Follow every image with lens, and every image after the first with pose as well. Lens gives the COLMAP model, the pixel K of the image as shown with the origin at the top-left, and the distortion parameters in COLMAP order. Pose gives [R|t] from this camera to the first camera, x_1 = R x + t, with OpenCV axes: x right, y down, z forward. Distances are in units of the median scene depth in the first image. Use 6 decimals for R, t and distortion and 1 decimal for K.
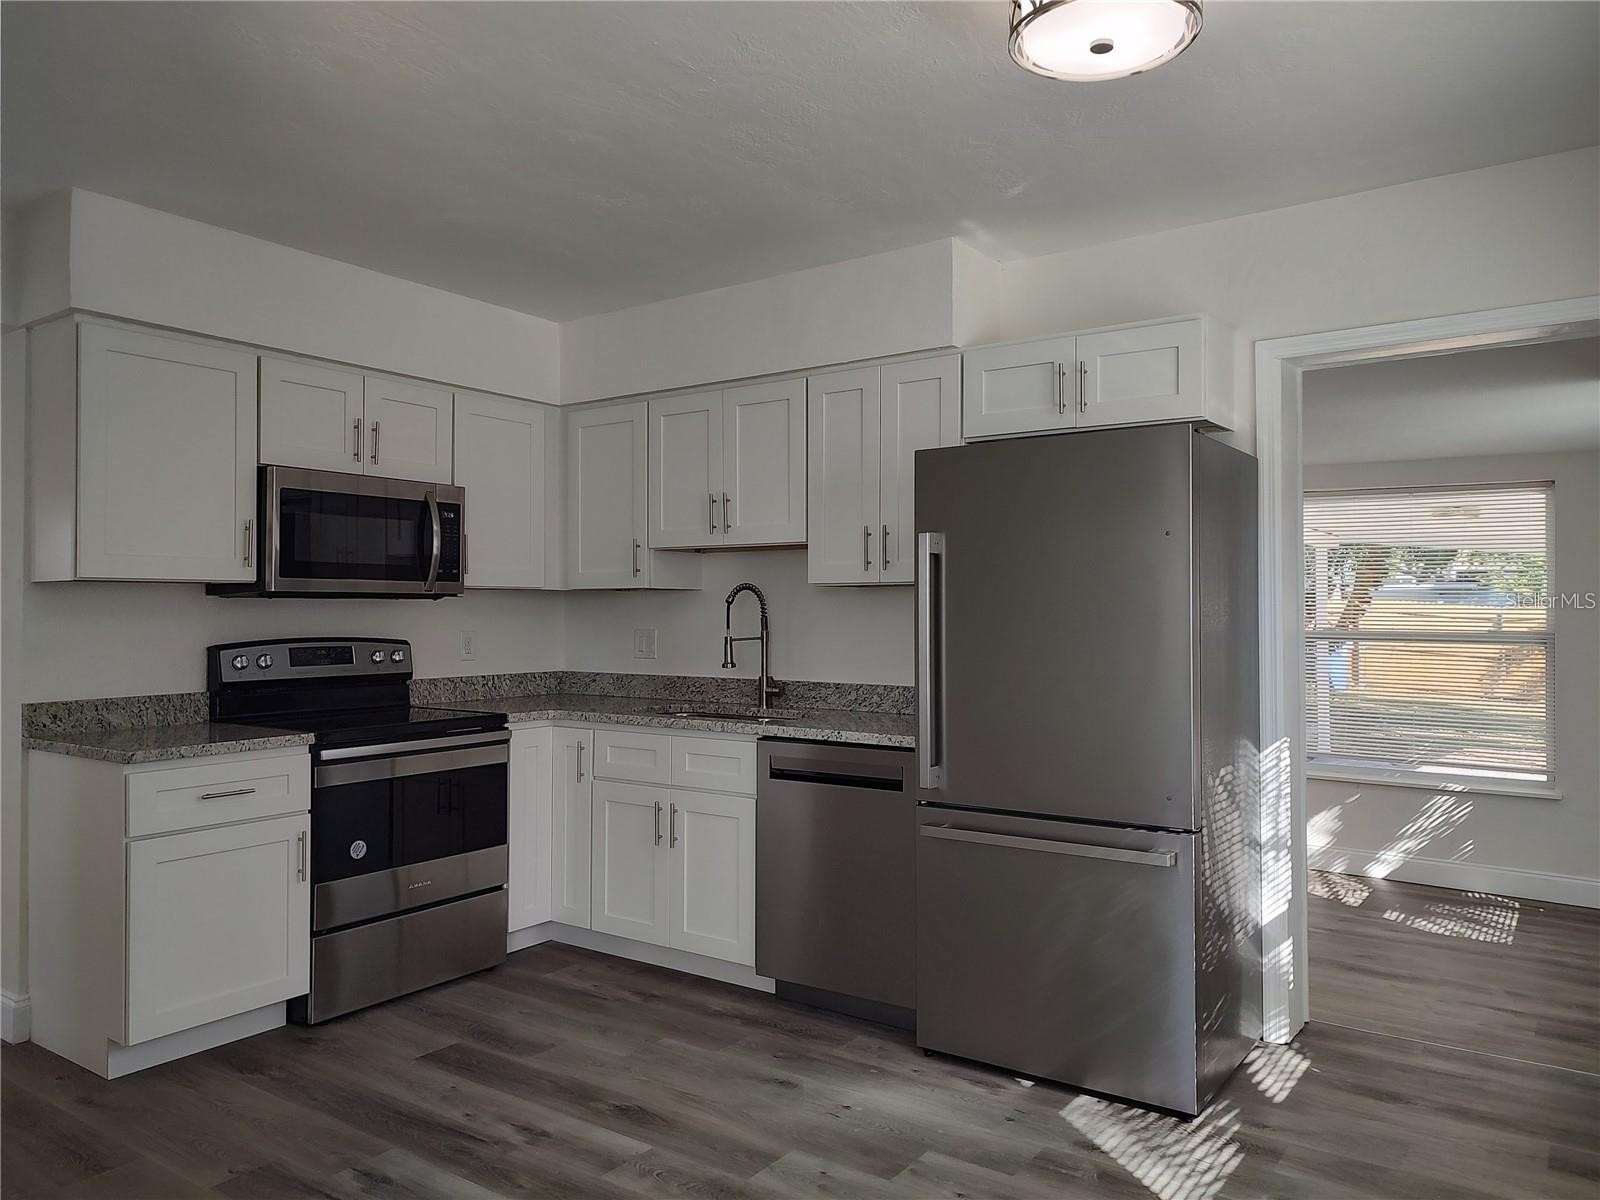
lens RADIAL K [[1153.9, 0, 804.3], [0, 1153.9, 589.1], [0, 0, 1]] dist [0.039641, -0.036620]
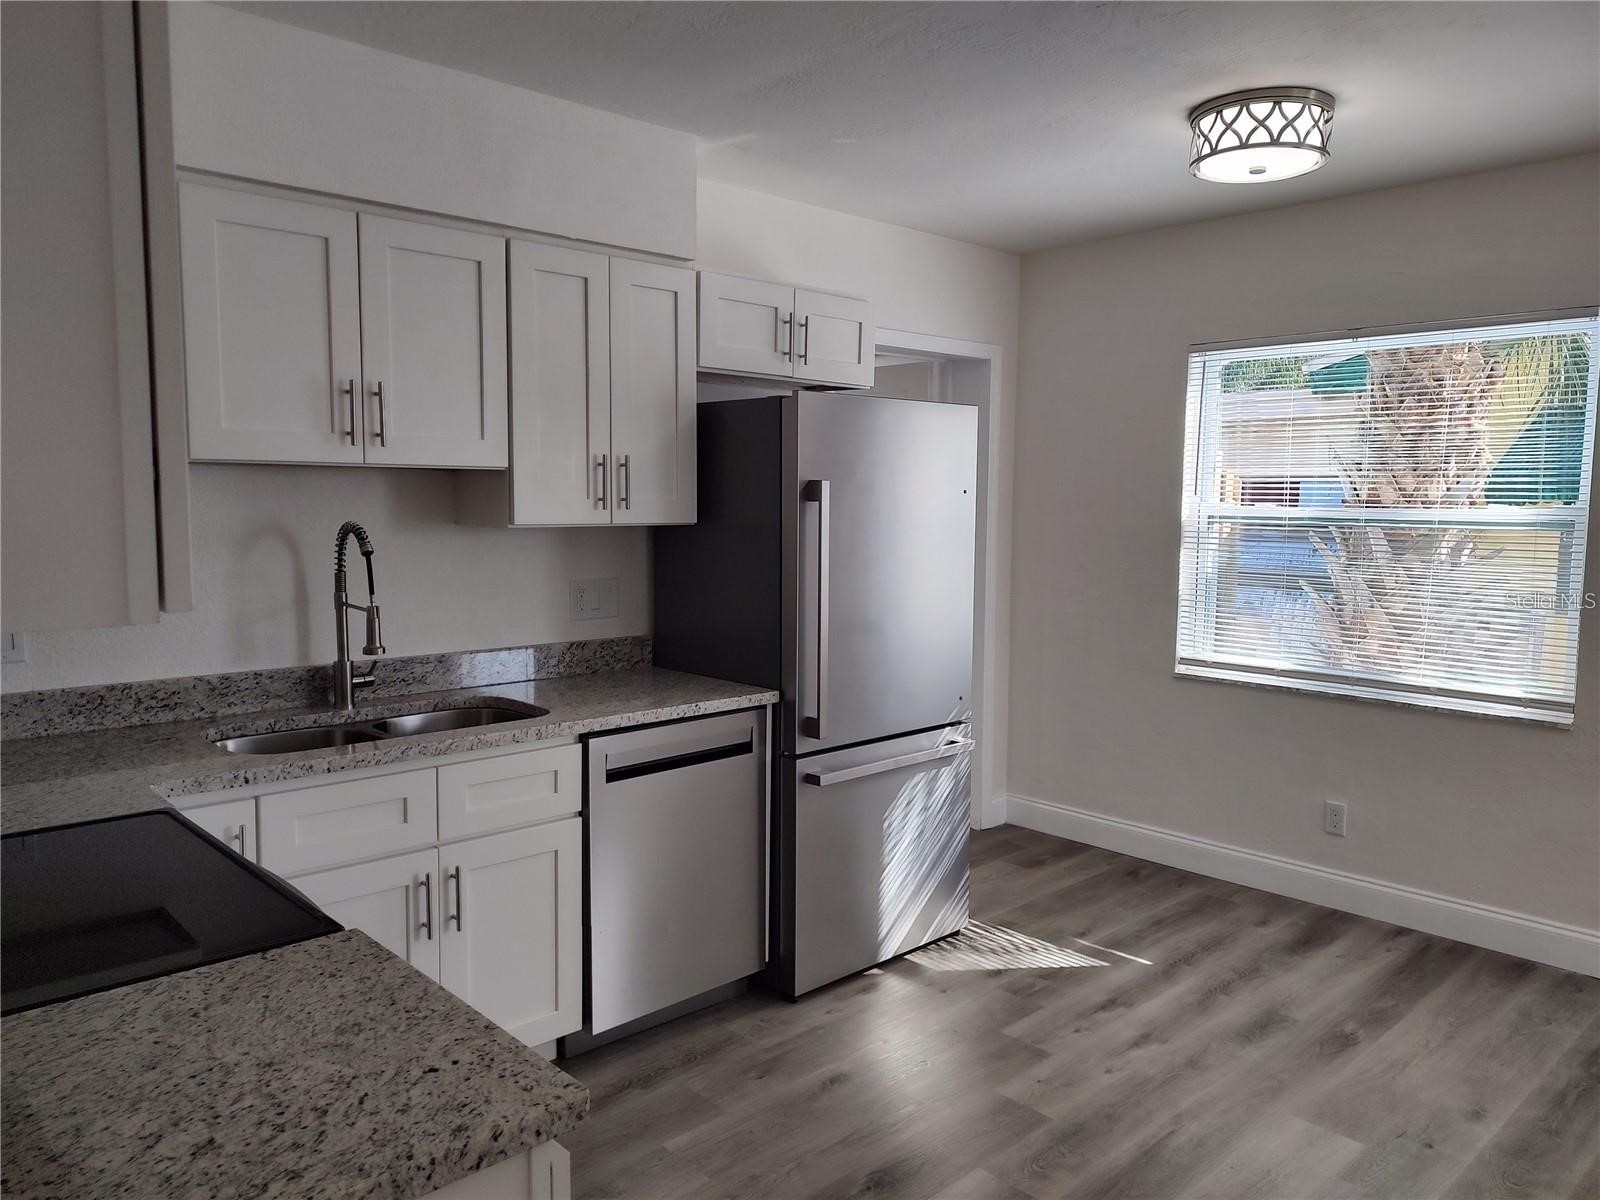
lens RADIAL K [[1153.9, 0, 799.8], [0, 1153.9, 603.8], [0, 0, 1]] dist [0.039641, -0.036620]
pose [[0.193328, -0.092373, 0.976776, -0.732478], [-0.028076, 0.994630, 0.099618, -0.035739], [-0.980732, -0.046683, 0.189696, 0.714908]]
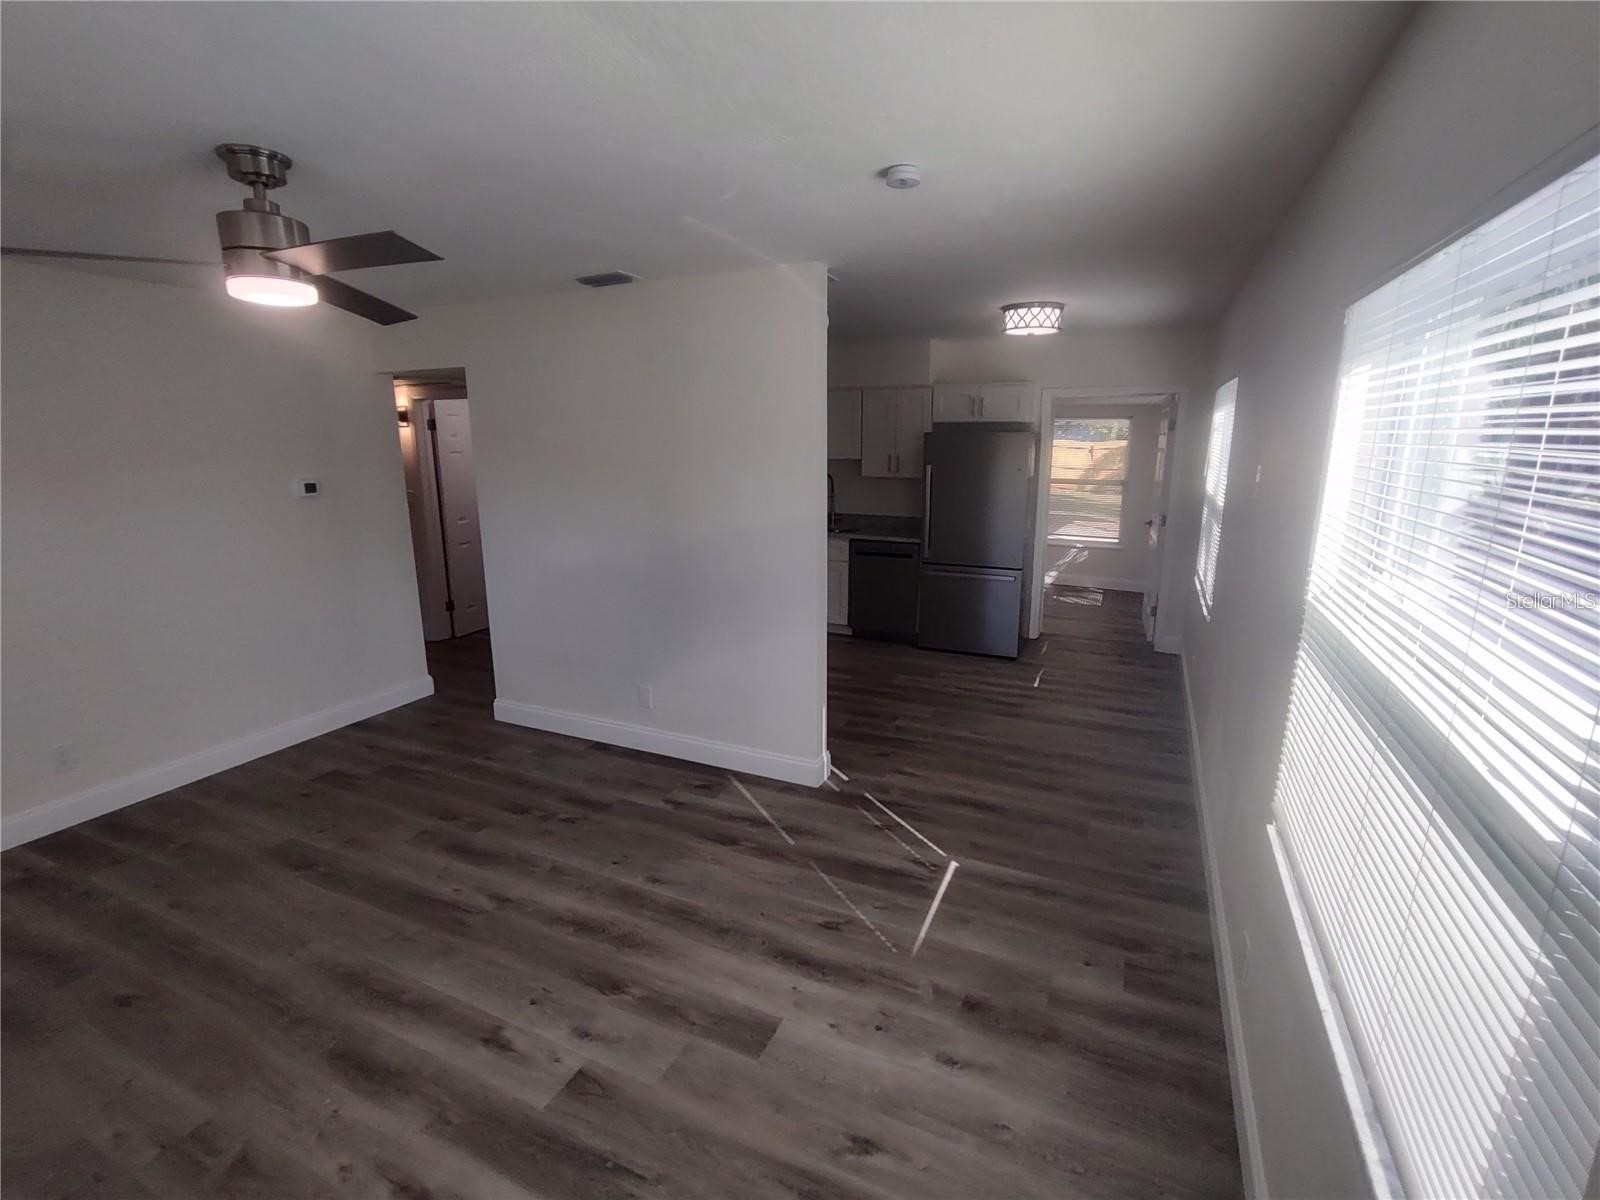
lens RADIAL K [[728.0, 0, 801.1], [0, 728.0, 587.8], [0, 0, 1]] dist [-0.002018, 0.000559]
pose [[0.984499, -0.040147, 0.170731, -0.424758], [-0.000019, 0.973424, 0.229009, -0.137632], [-0.175388, -0.225463, 0.958335, -0.559379]]
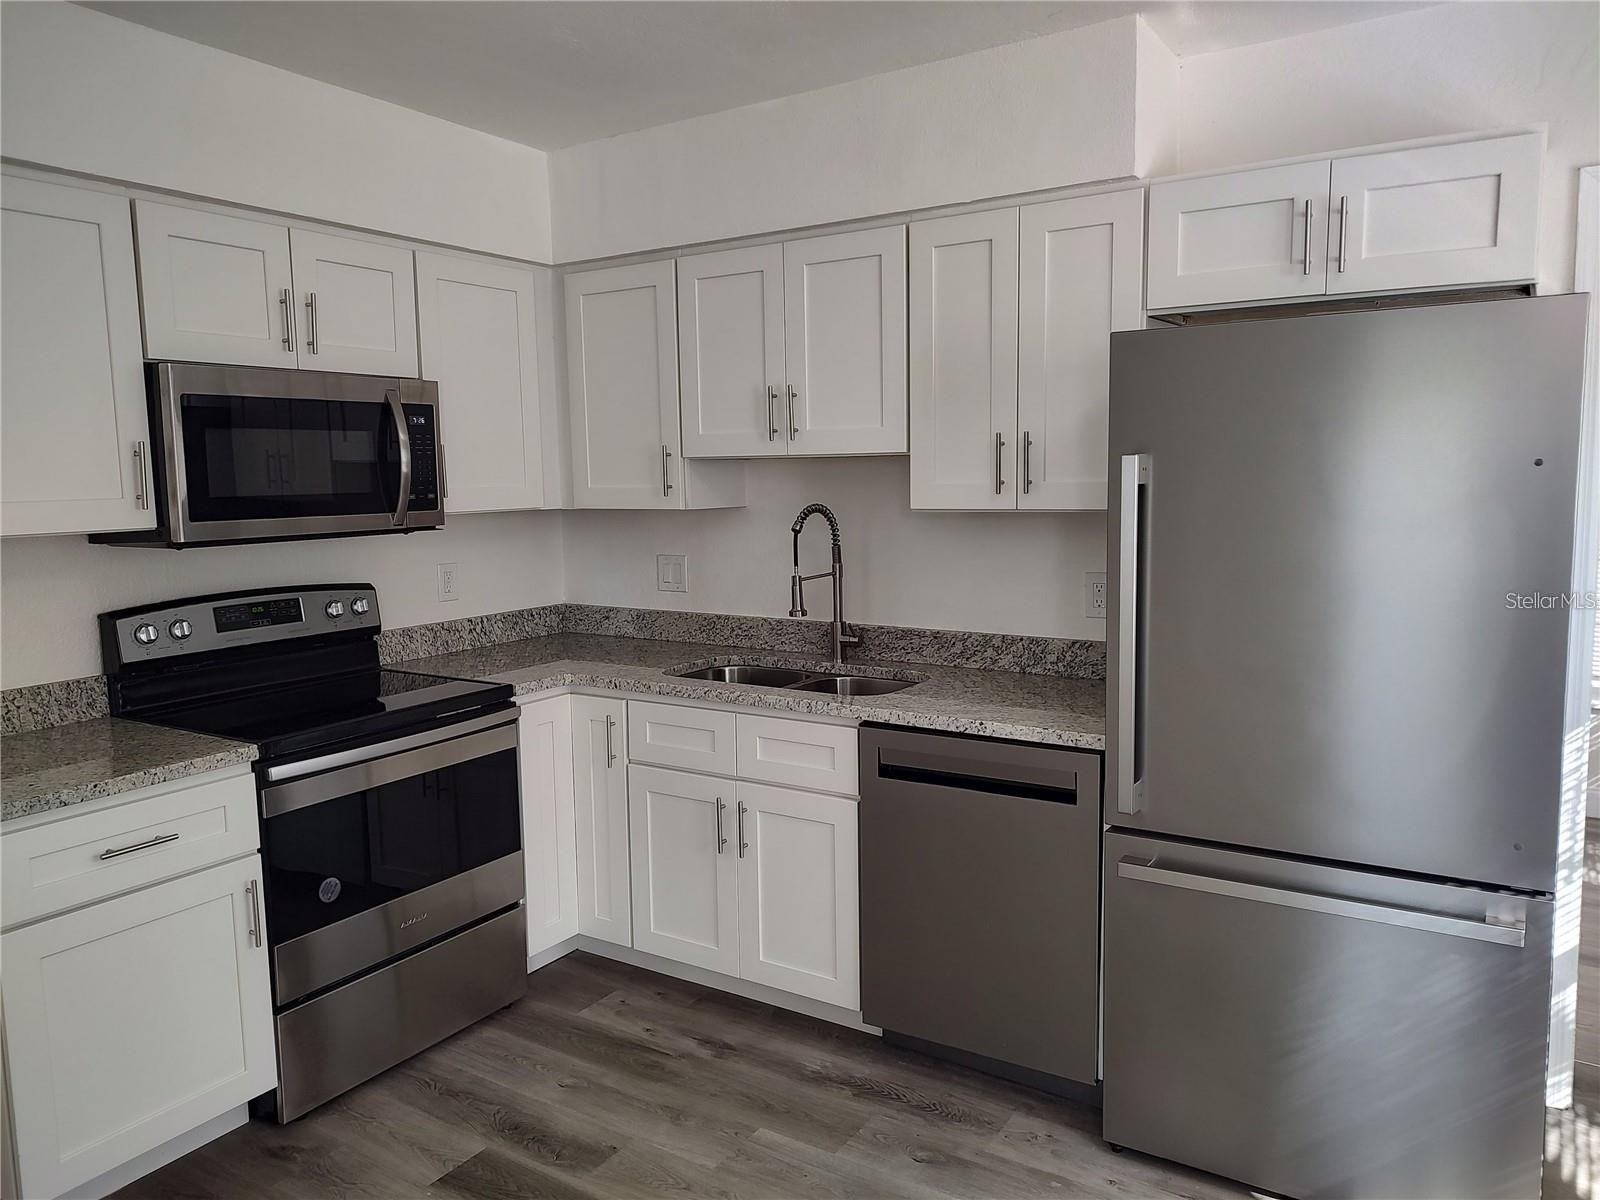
lens RADIAL K [[1153.9, 0, 801.7], [0, 1153.9, 595.1], [0, 0, 1]] dist [0.039641, -0.036620]
pose [[0.998816, -0.021817, 0.043472, -0.107528], [0.015995, 0.991380, 0.130035, -0.050964], [-0.045934, -0.129186, 0.990556, 0.265857]]
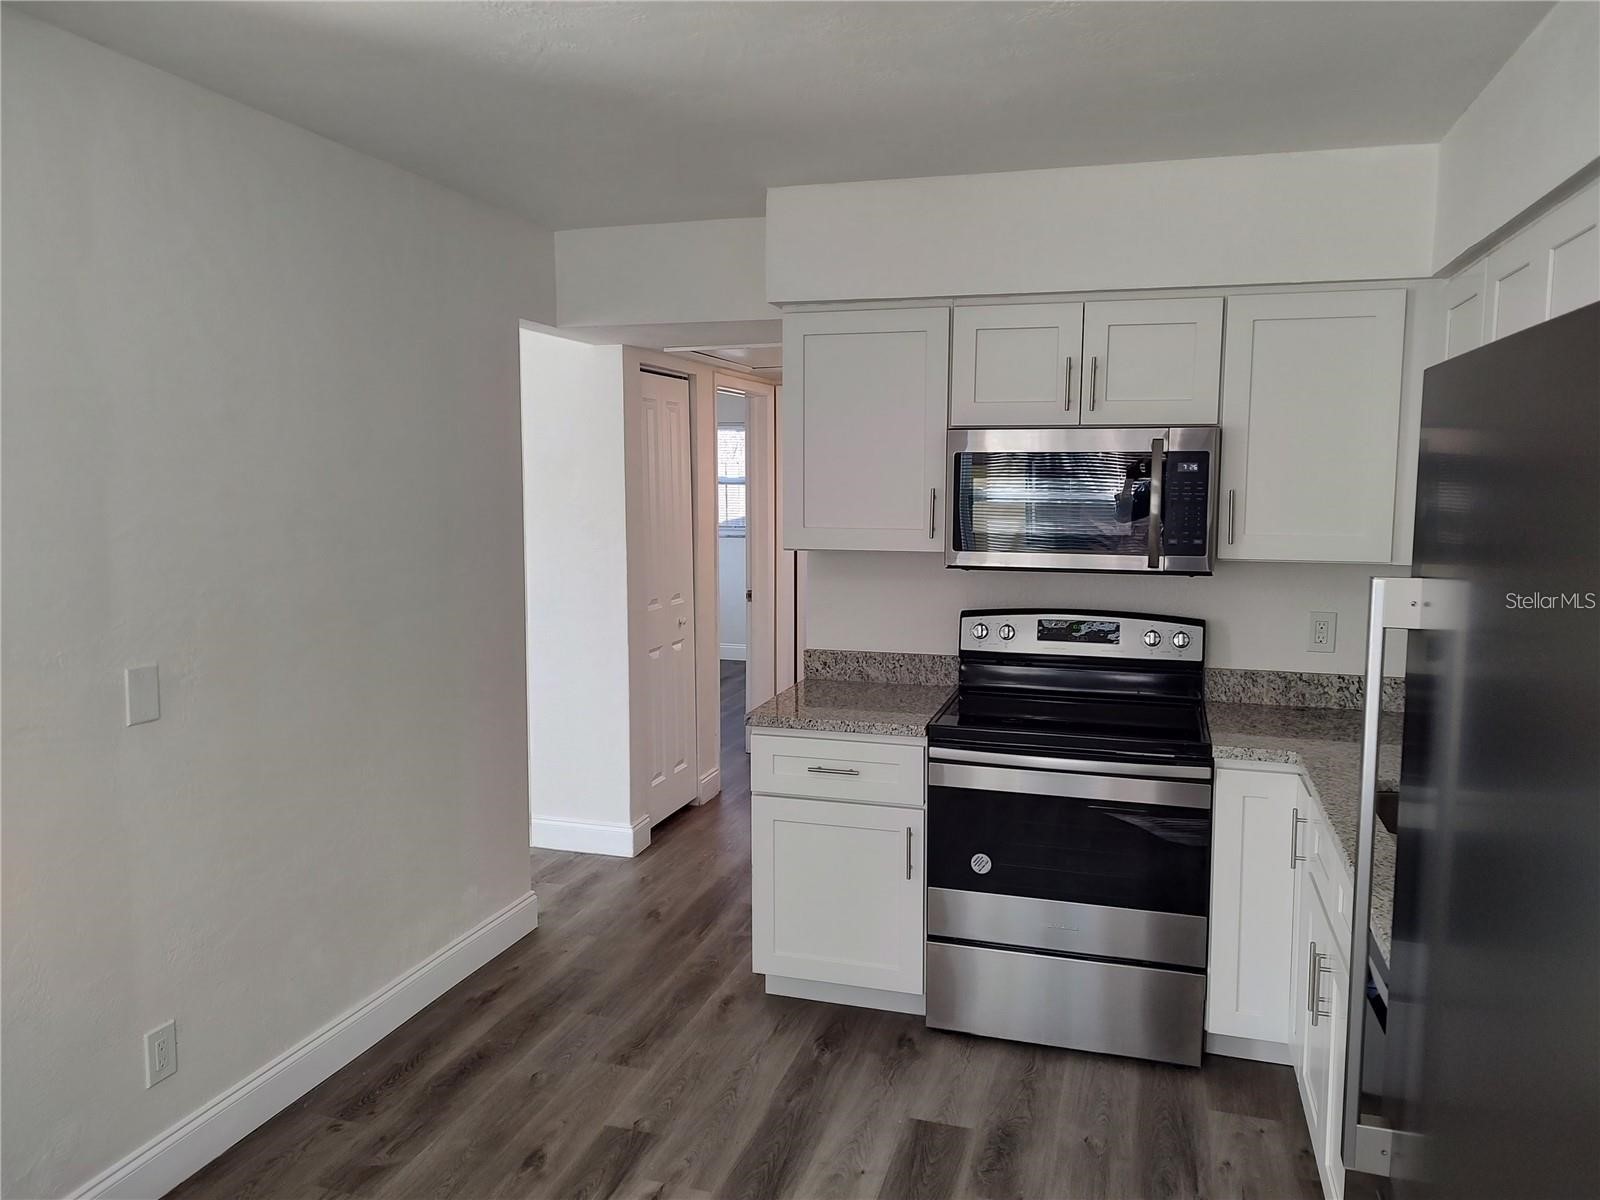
lens RADIAL K [[1153.9, 0, 784.4], [0, 1153.9, 588.0], [0, 0, 1]] dist [0.039641, -0.036620]
pose [[0.309664, 0.099688, -0.945606, 0.370727], [0.015537, 0.993826, 0.109859, -0.081188], [0.950719, -0.048711, 0.306203, 0.572181]]
